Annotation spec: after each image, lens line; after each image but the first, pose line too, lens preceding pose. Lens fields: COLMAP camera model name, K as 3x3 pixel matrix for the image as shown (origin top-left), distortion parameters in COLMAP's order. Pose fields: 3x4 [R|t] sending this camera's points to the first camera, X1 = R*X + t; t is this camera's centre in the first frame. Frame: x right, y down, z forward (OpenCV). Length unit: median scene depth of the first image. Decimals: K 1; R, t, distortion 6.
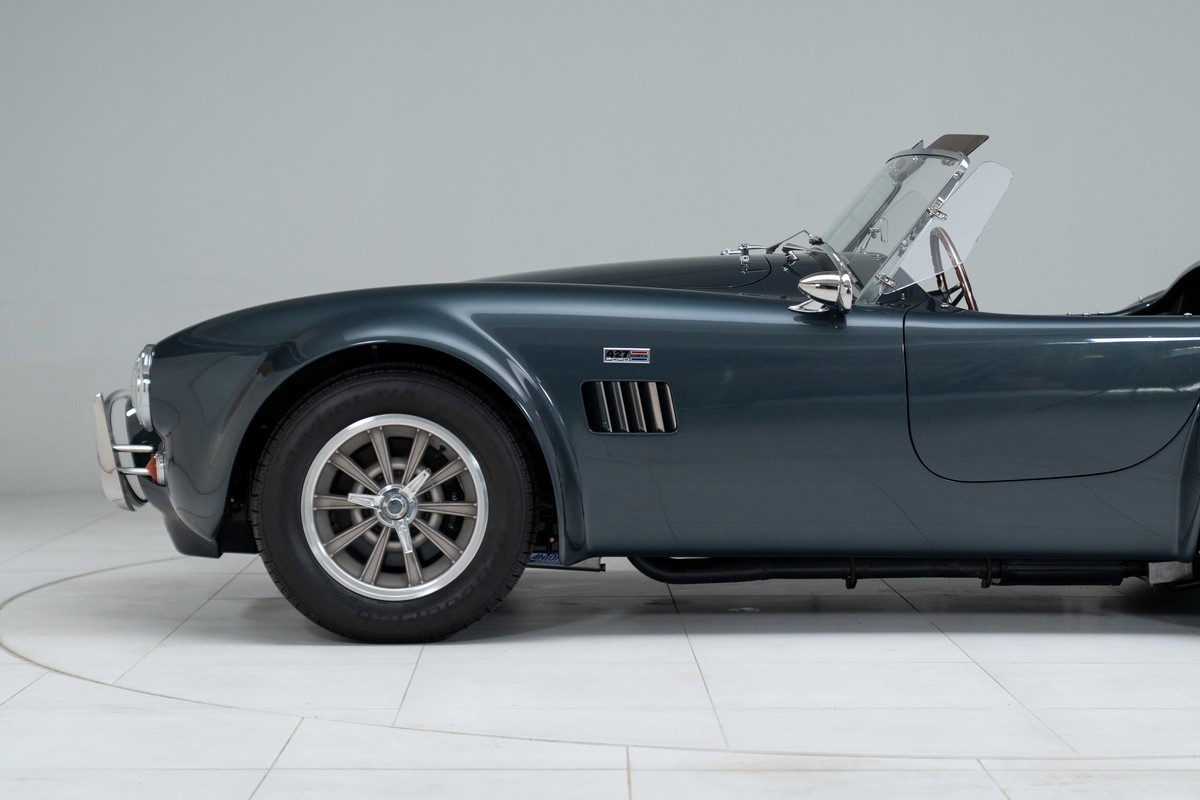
lens RADIAL K [[2584.0, 0, 607.4], [0, 2584.0, 397.6], [0, 0, 1]] dist [0.067355, 0.000000]
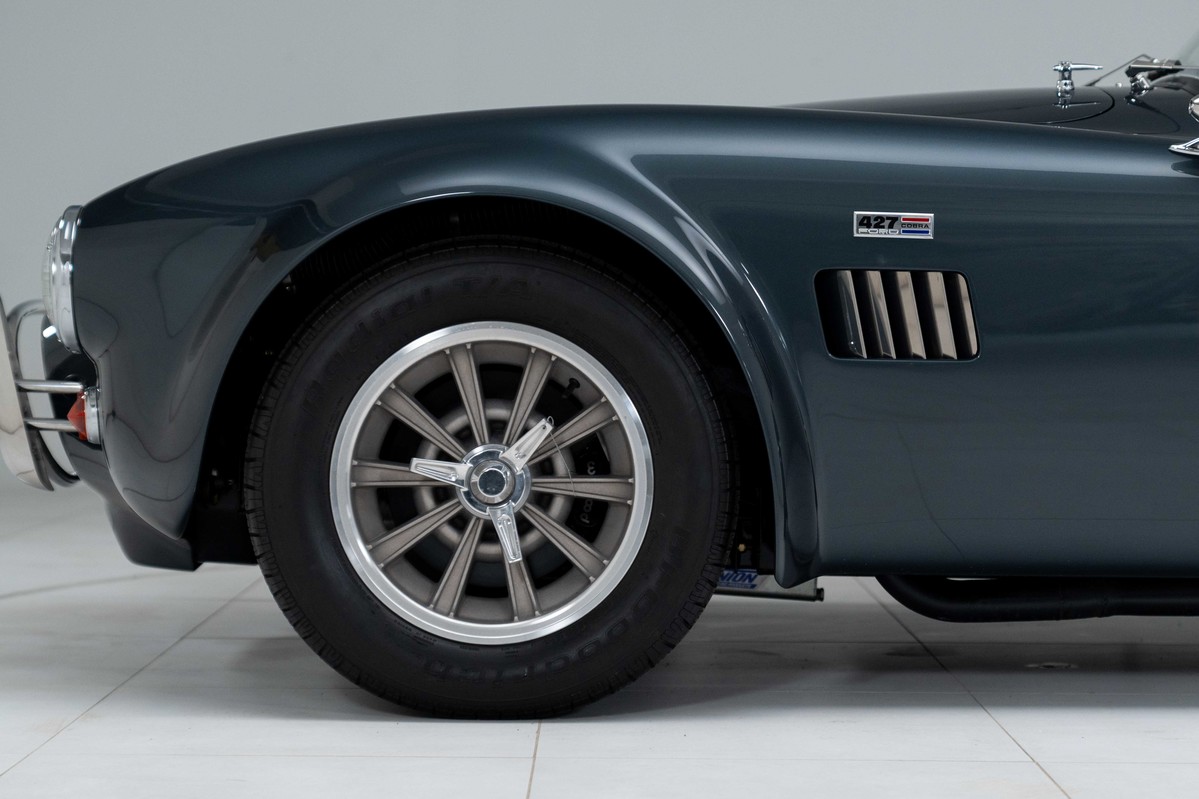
lens RADIAL K [[2581.8, 0, 605.9], [0, 2581.8, 468.2], [0, 0, 1]] dist [0.067355, 0.000000]
pose [[0.999885, 0.009488, -0.011860, -0.049419], [-0.009361, 0.999899, 0.010699, 0.032350], [0.011960, -0.010587, 0.999872, 0.419636]]
